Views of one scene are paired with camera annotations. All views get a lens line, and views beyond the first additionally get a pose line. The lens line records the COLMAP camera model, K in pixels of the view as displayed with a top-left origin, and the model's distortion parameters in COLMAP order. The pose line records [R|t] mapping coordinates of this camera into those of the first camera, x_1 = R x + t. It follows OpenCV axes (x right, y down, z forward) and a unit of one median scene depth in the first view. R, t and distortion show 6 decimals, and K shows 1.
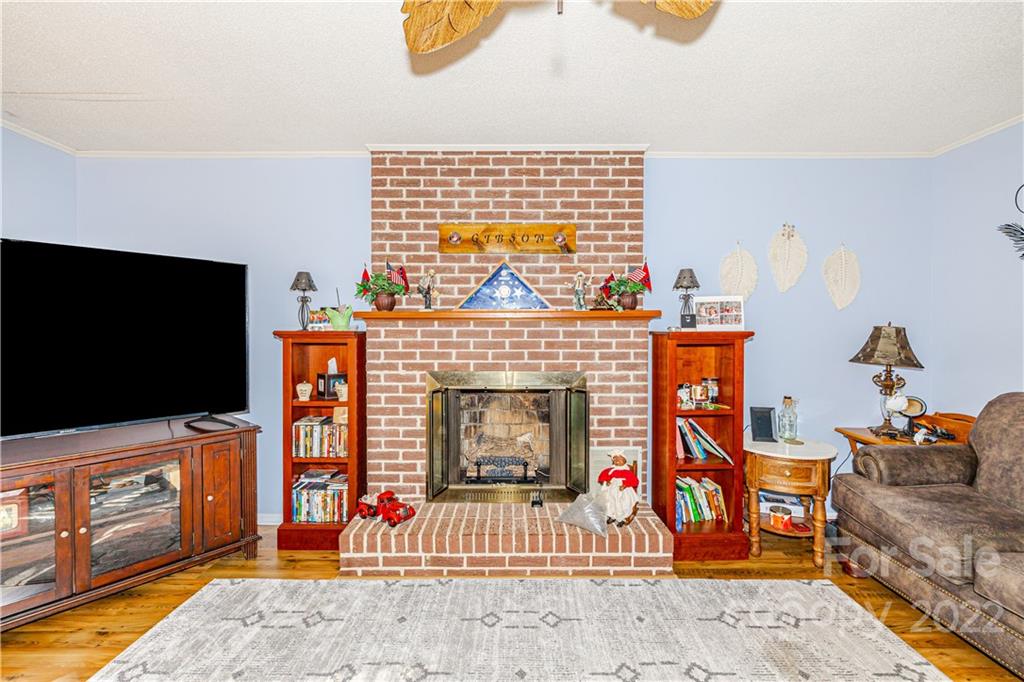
lens RADIAL K [[437.9, 0, 510.7], [0, 437.9, 329.5], [0, 0, 1]] dist [-0.002268, -0.000633]
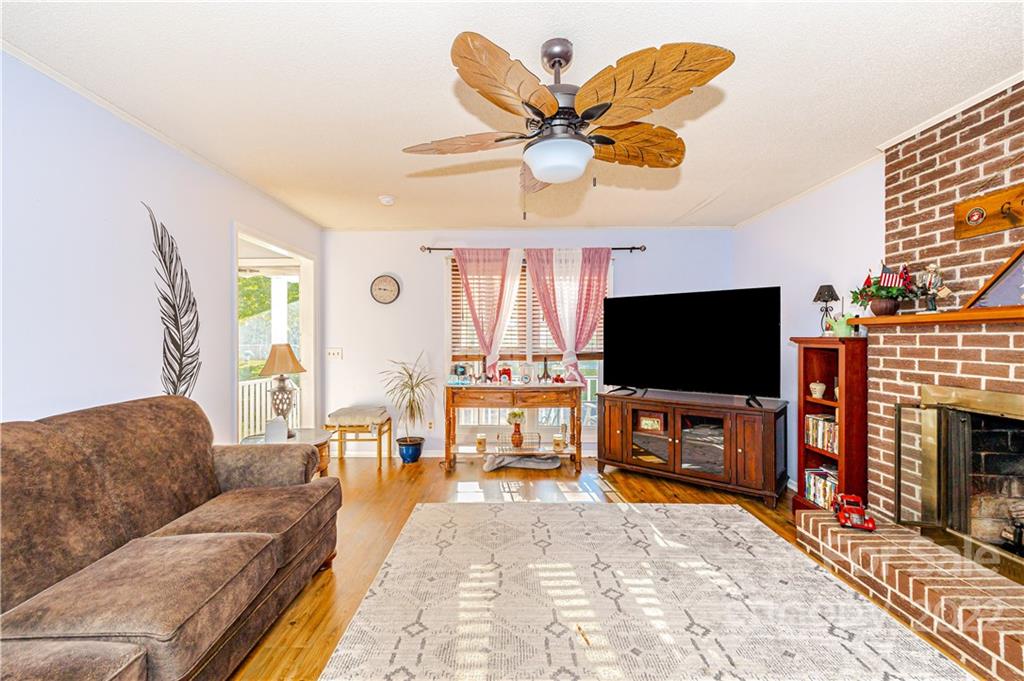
lens RADIAL K [[437.9, 0, 510.7], [0, 437.9, 329.0], [0, 0, 1]] dist [-0.002268, -0.000633]
pose [[-0.003370, -0.021521, -0.999763, 0.667292], [-0.000552, 0.999768, -0.021519, 0.006636], [0.999994, 0.000480, -0.003382, 0.192318]]
